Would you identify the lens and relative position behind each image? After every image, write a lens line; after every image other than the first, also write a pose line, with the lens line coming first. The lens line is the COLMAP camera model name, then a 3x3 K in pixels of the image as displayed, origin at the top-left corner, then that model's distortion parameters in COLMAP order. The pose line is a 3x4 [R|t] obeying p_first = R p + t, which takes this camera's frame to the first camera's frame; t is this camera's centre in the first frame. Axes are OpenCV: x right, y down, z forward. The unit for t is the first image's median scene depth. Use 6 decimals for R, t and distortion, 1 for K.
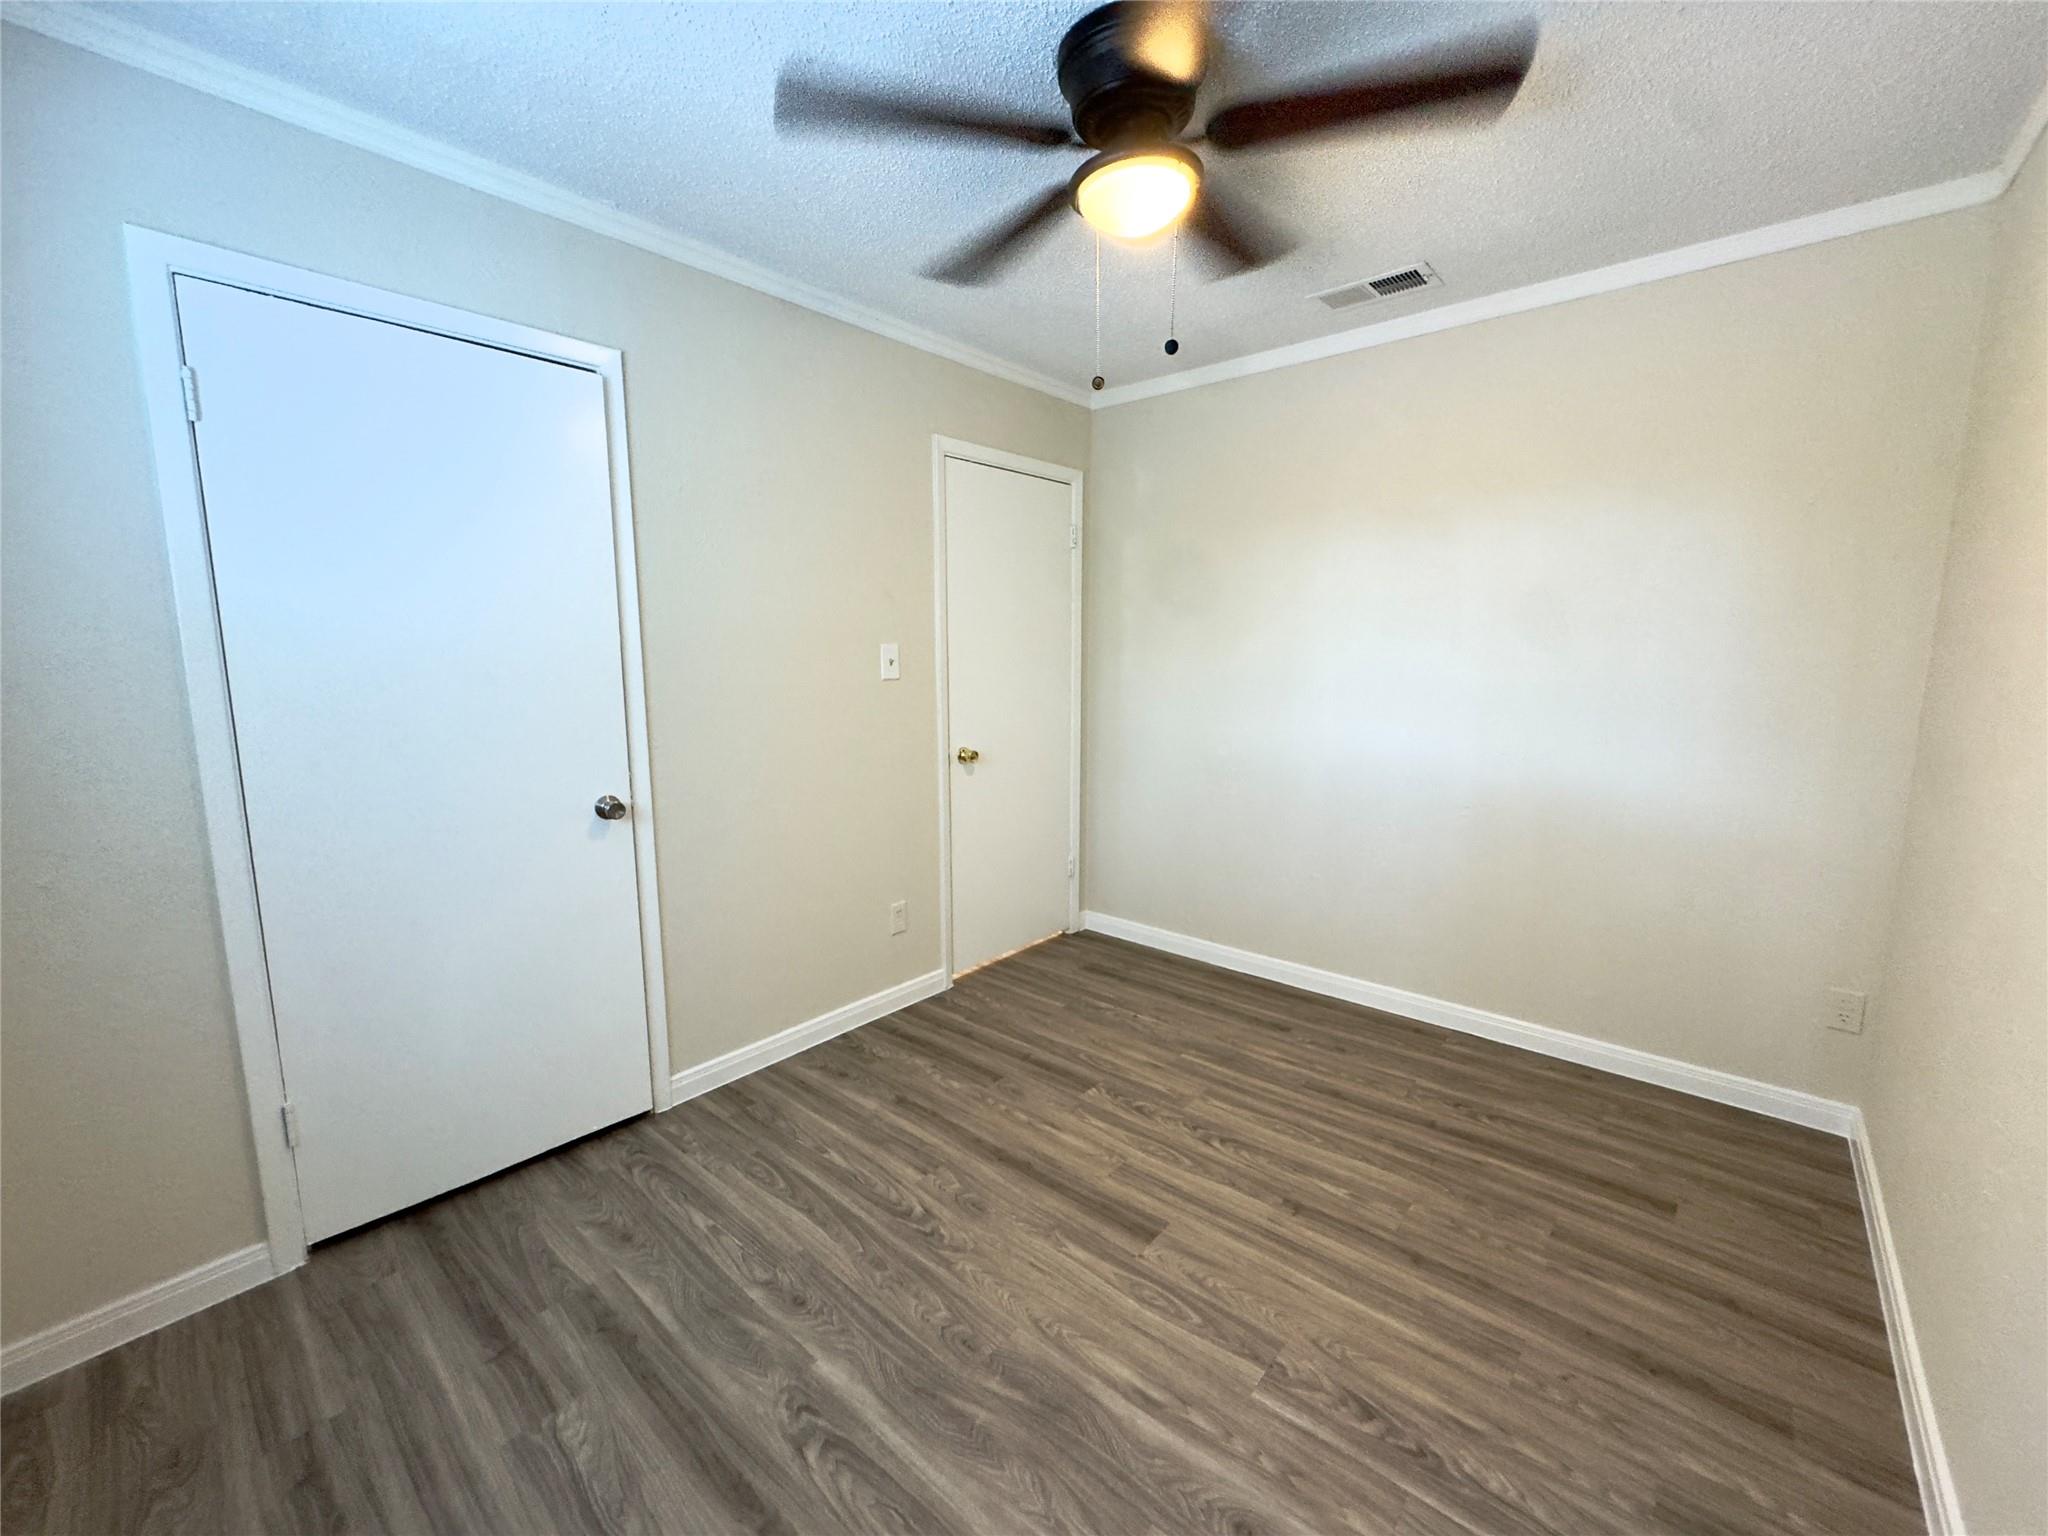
lens RADIAL K [[824.0, 0, 1024.0], [0, 824.0, 768.0], [0, 0, 1]] dist [-0.000341, 0.000143]
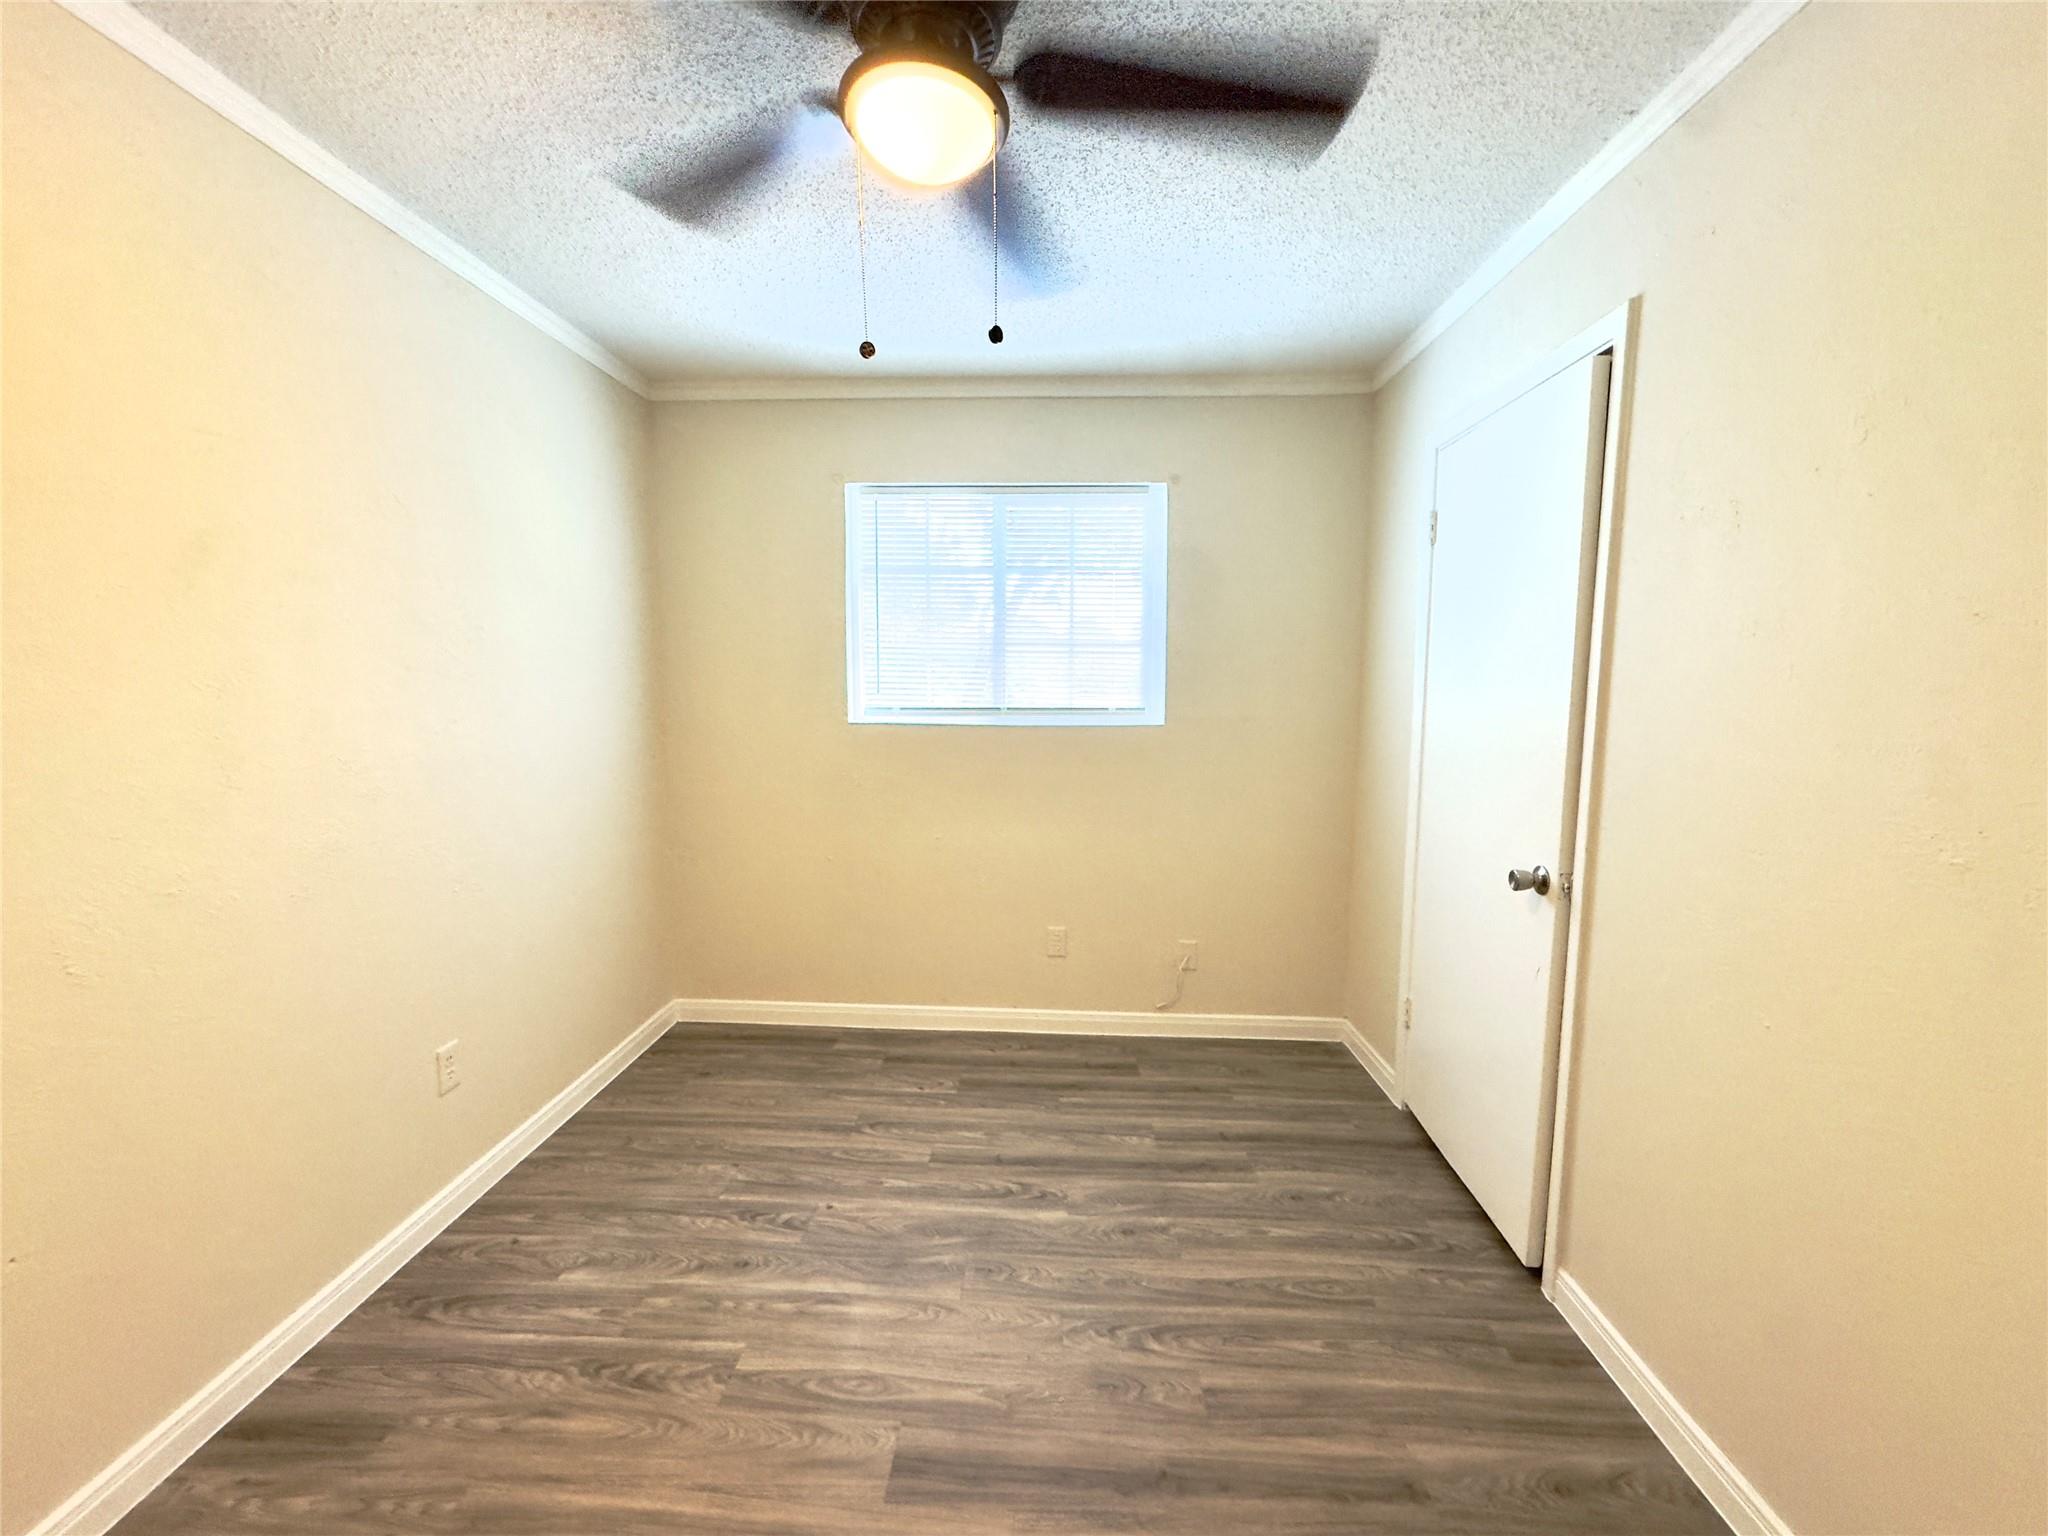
lens RADIAL K [[824.0, 0, 1024.0], [0, 824.0, 768.0], [0, 0, 1]] dist [-0.000341, 0.000143]
pose [[-0.781775, 0.062940, -0.620376, 0.561072], [-0.095101, 0.971219, 0.218378, -0.262122], [0.616266, 0.229721, -0.753289, 1.698749]]
